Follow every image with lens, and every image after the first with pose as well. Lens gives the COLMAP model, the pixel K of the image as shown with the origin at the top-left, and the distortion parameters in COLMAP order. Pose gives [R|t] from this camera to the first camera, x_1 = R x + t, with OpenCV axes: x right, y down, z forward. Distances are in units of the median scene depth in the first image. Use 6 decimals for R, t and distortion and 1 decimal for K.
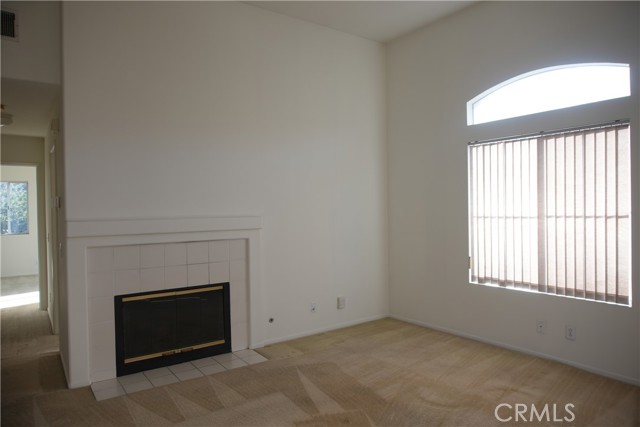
lens RADIAL K [[455.0, 0, 321.2], [0, 455.0, 210.9], [0, 0, 1]] dist [0.006013, 0.003339]
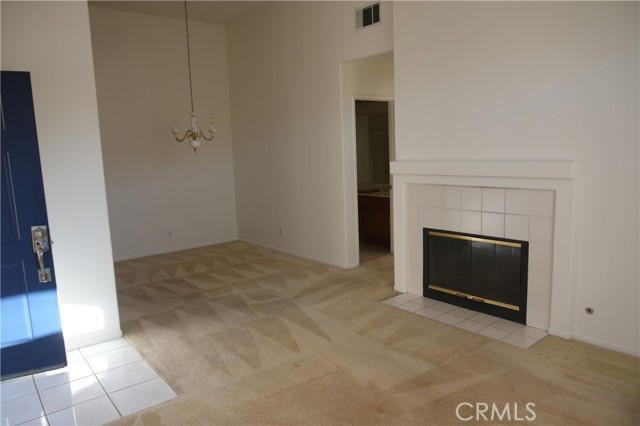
lens RADIAL K [[455.0, 0, 320.3], [0, 455.0, 212.7], [0, 0, 1]] dist [0.006013, 0.003339]
pose [[0.078848, 0.145543, -0.986205, 0.618956], [0.013845, 0.989030, 0.147067, -0.021463], [0.996790, -0.025250, 0.075968, 0.625377]]
